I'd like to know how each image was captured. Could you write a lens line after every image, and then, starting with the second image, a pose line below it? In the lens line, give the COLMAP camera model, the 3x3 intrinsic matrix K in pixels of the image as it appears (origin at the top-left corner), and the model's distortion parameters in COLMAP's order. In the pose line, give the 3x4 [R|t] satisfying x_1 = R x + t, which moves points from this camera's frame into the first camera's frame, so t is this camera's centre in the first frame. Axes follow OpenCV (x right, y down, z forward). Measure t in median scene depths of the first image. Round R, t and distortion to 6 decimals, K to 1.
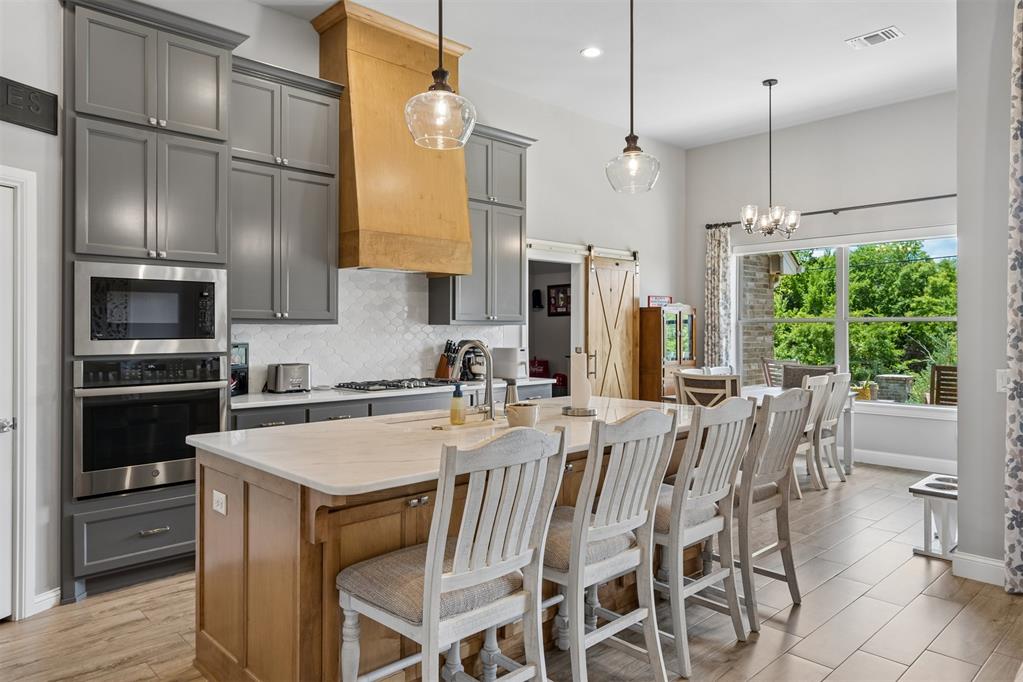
lens RADIAL K [[671.8, 0, 515.9], [0, 671.8, 325.5], [0, 0, 1]] dist [0.004740, 0.001113]
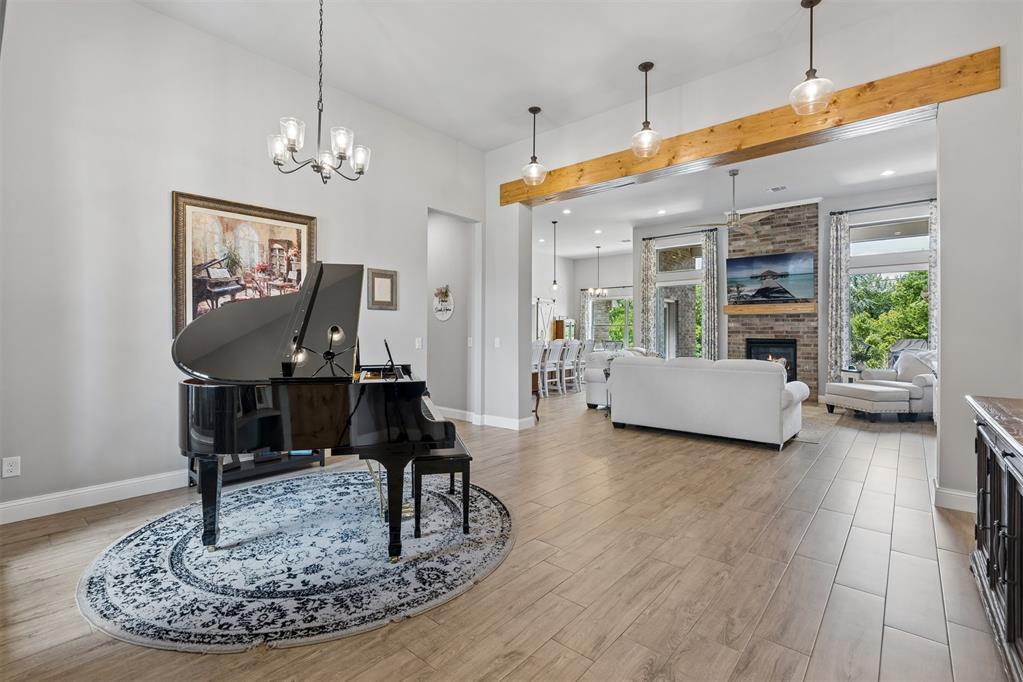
lens RADIAL K [[460.4, 0, 516.1], [0, 460.4, 330.0], [0, 0, 1]] dist [0.001429, 0.000253]
pose [[0.995151, 0.005629, 0.098197, -0.231996], [-0.005553, 0.999984, -0.001048, 0.022201], [-0.098202, 0.000497, 0.995166, -1.224511]]
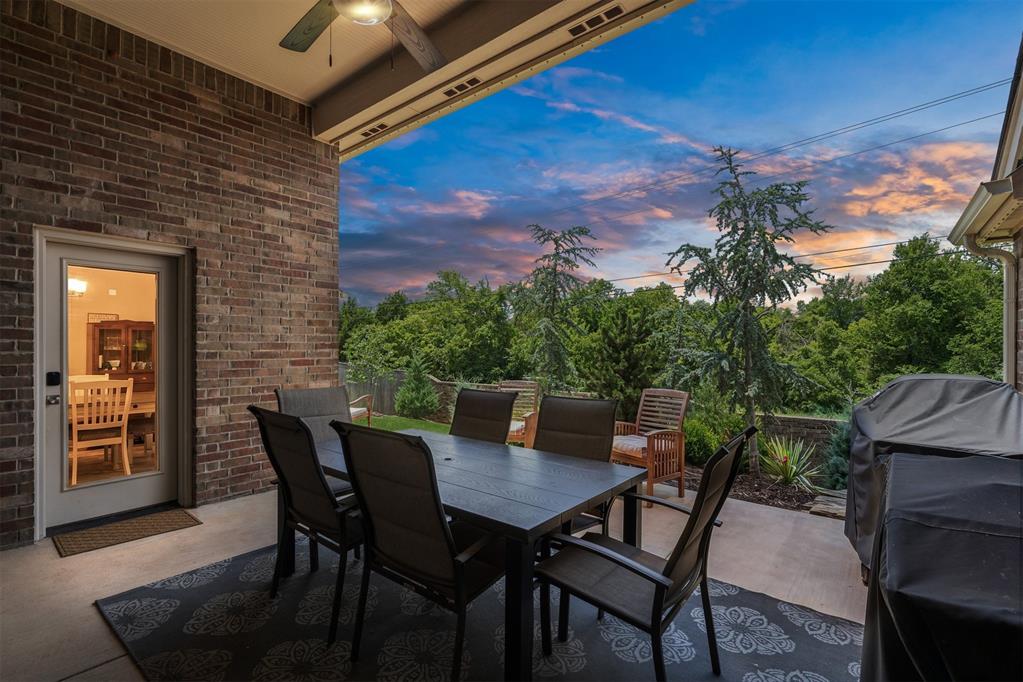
lens RADIAL K [[464.0, 0, 508.3], [0, 464.0, 338.0], [0, 0, 1]] dist [-0.001806, 0.000457]
pose [[0.991627, 0.004259, 0.129069, 1.156351], [-0.002862, 0.999935, -0.011005, 0.013731], [-0.129107, 0.010543, 0.991575, 0.181134]]
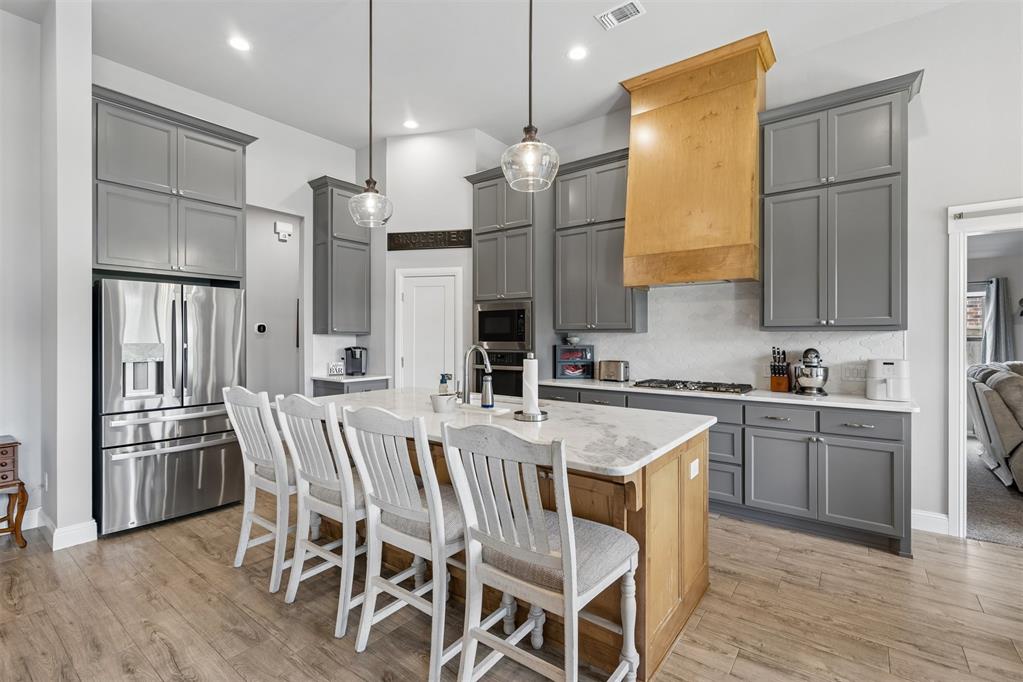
lens RADIAL K [[464.0, 0, 508.3], [0, 464.0, 338.0], [0, 0, 1]] dist [-0.001806, 0.000457]
pose [[0.145950, 0.006716, -0.989269, 0.527253], [0.008402, 0.999932, 0.008028, -0.000345], [0.989256, -0.009483, 0.145884, 0.577555]]
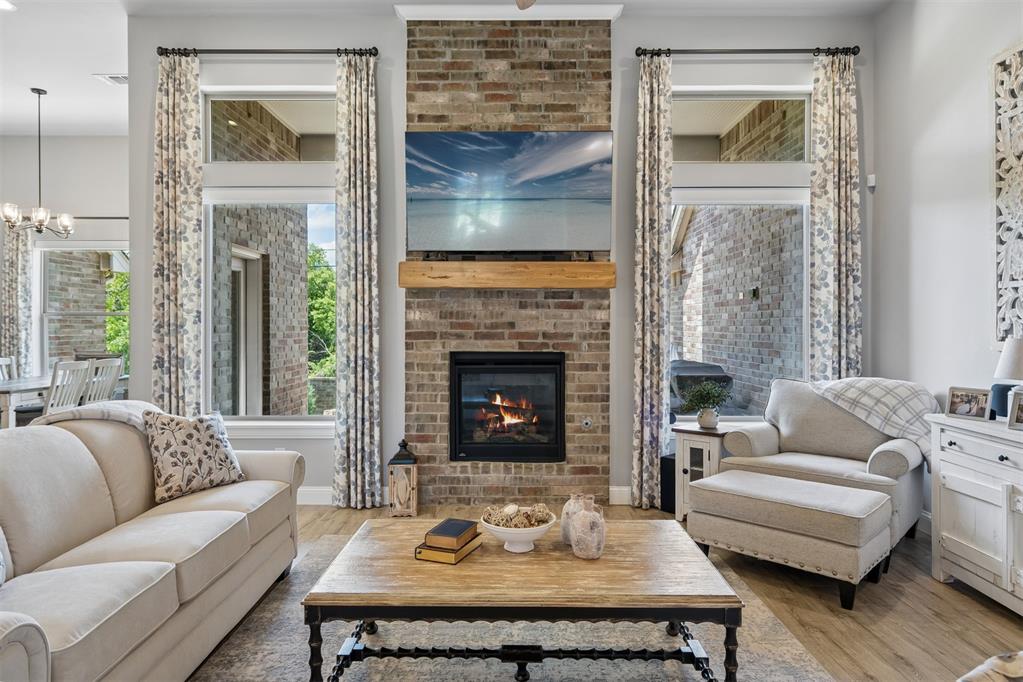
lens RADIAL K [[637.6, 0, 511.7], [0, 637.6, 328.3], [0, 0, 1]] dist [0.006015, 0.001771]
pose [[0.695613, -0.000698, 0.718416, 0.195376], [-0.005699, 0.999963, 0.006490, 0.007579], [-0.718394, -0.008609, 0.695583, -0.303519]]
